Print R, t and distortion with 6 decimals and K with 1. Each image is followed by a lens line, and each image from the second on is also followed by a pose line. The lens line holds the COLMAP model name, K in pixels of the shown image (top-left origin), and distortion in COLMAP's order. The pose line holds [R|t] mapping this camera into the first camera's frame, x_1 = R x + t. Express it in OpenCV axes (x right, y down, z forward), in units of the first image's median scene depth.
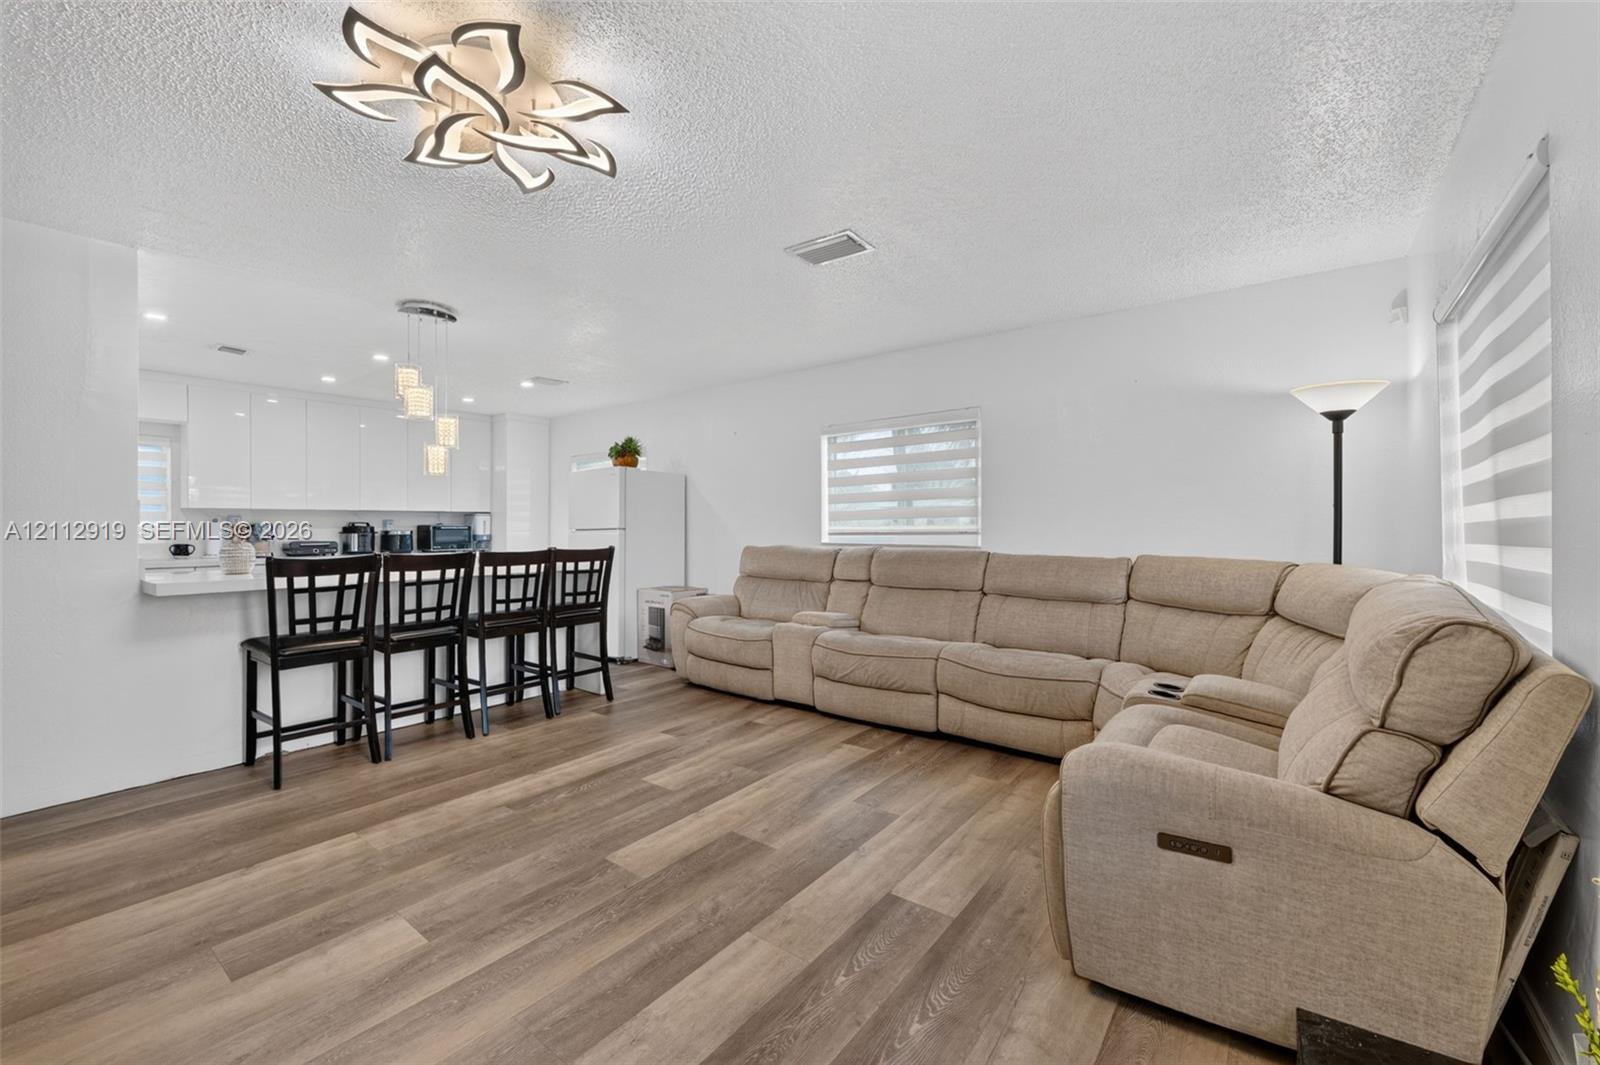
lens RADIAL K [[661.0, 0, 800.0], [0, 661.0, 532.5], [0, 0, 1]] dist [-0.001076, -0.000073]
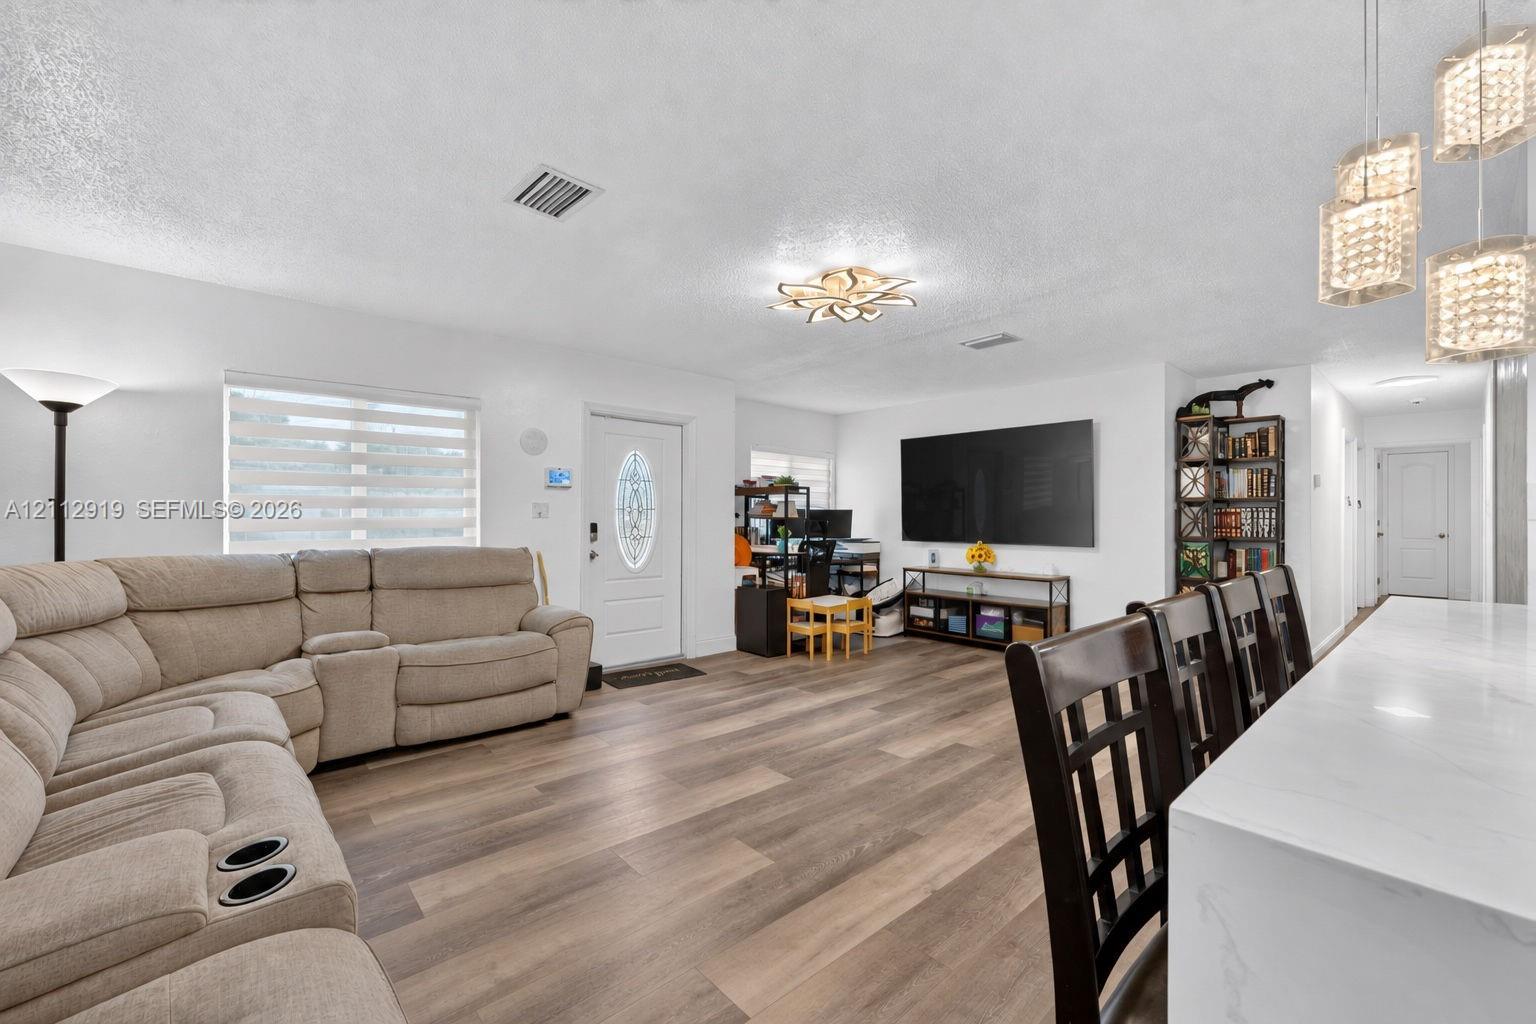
lens RADIAL K [[634.5, 0, 768.0], [0, 634.5, 512.0], [0, 0, 1]] dist [-0.001076, -0.000073]
pose [[-0.981173, 0.007248, 0.192996, -0.378393], [0.005171, 0.999923, -0.011265, -0.007923], [-0.193063, -0.010055, -0.981135, 1.728053]]
